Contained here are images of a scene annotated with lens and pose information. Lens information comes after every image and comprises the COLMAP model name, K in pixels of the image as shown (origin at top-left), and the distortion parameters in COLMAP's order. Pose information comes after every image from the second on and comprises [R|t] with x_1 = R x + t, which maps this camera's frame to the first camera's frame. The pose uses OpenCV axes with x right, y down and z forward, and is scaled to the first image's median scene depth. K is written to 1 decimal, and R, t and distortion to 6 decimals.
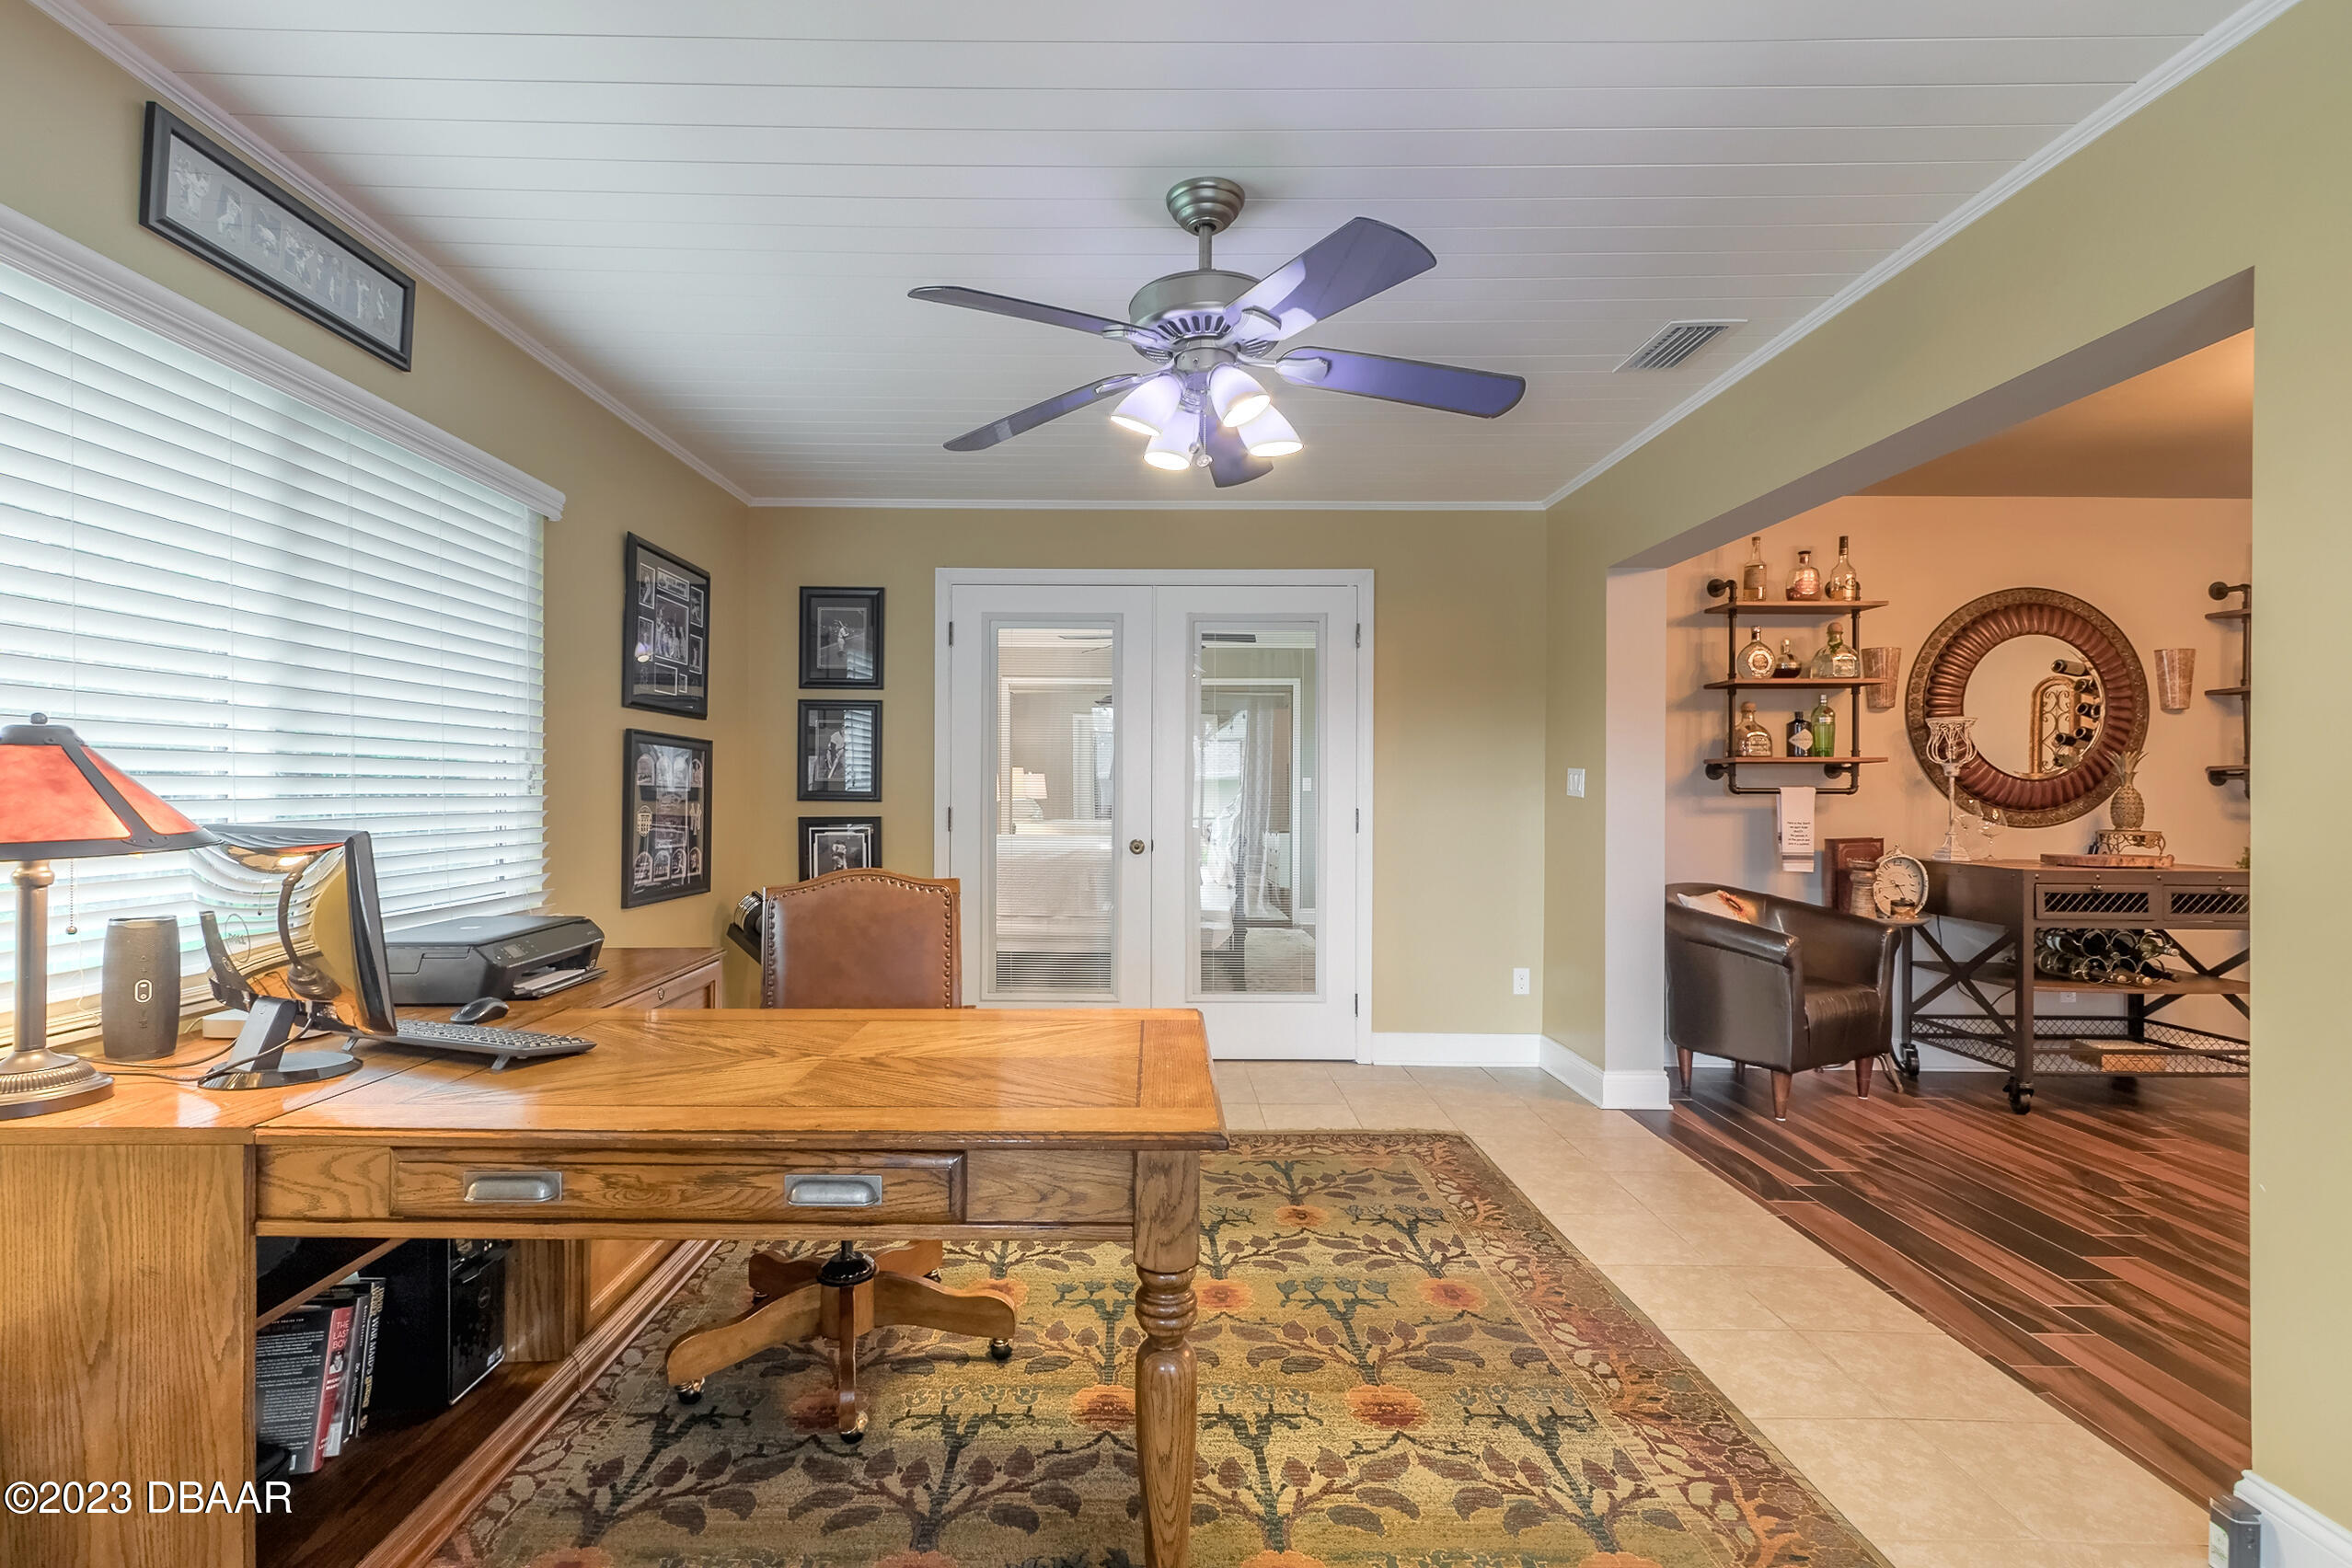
lens RADIAL K [[1066.4, 0, 1166.3], [0, 1066.4, 785.4], [0, 0, 1]] dist [0.009019, -0.002506]
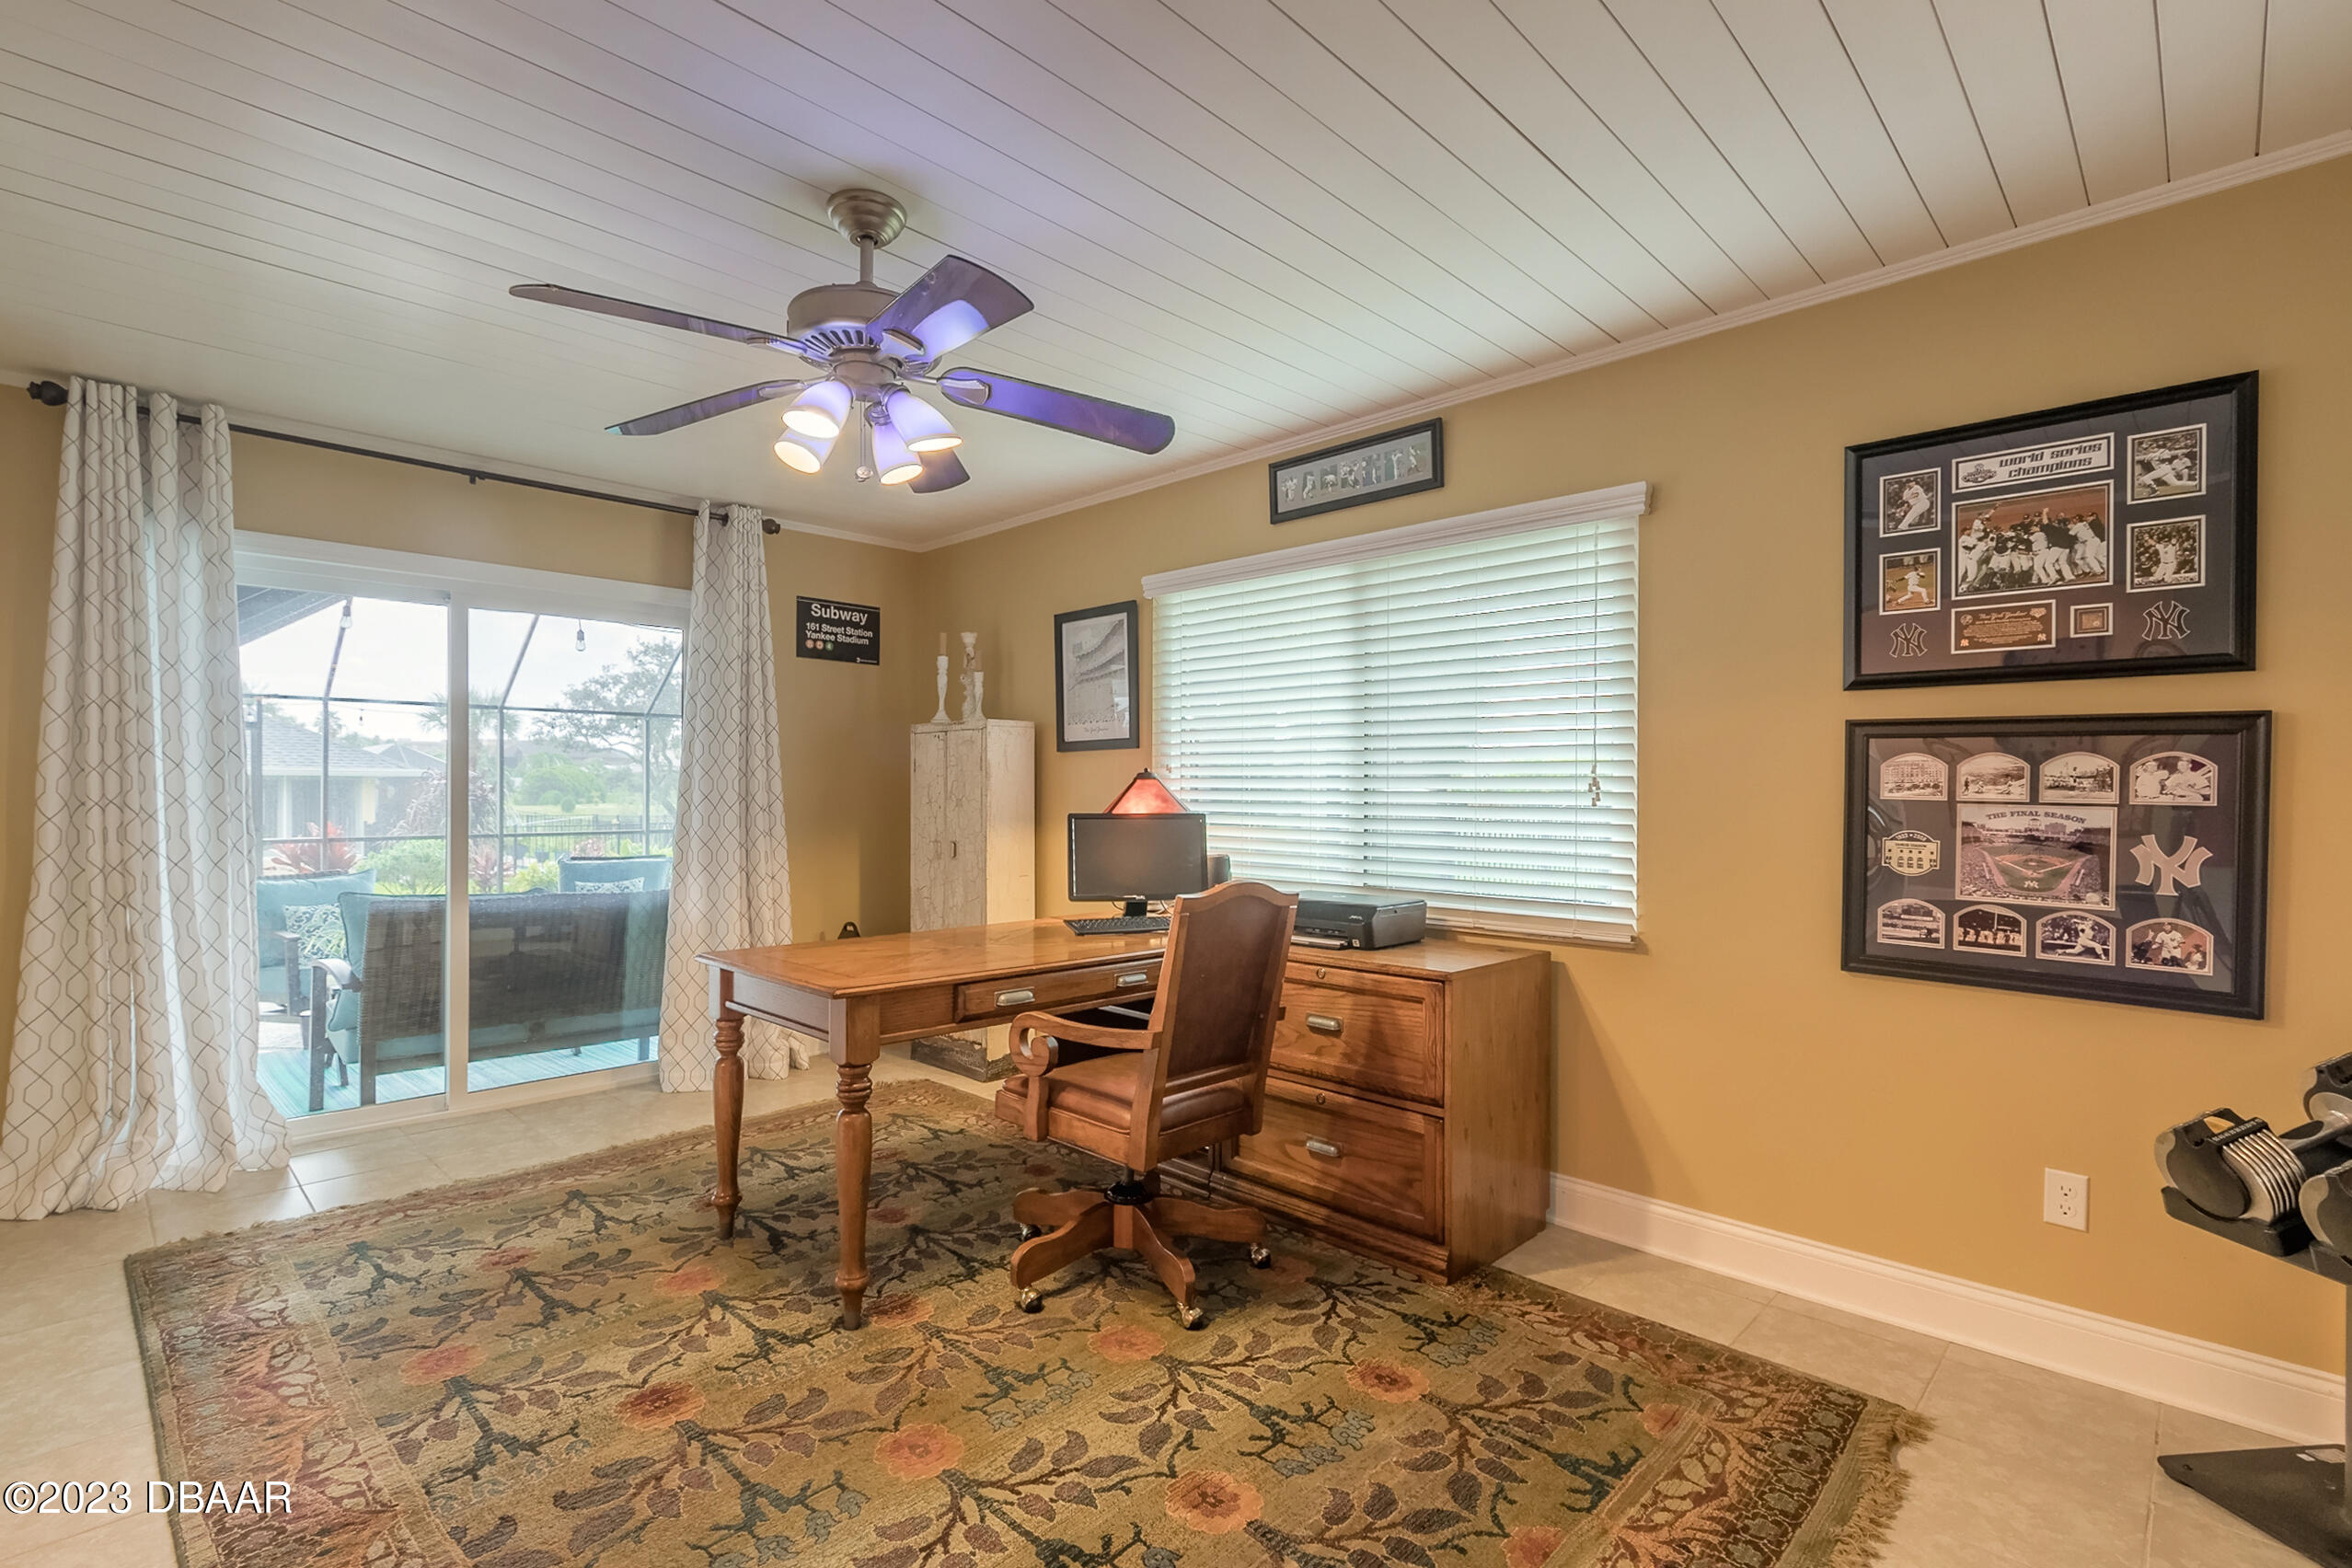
lens RADIAL K [[1066.4, 0, 1137.9], [0, 1066.4, 791.6], [0, 0, 1]] dist [0.009019, -0.002506]
pose [[-0.718675, -0.000921, -0.695345, 0.352736], [-0.000719, 1.000000, -0.000582, -0.003306], [0.695345, 0.000082, -0.718676, 1.225450]]
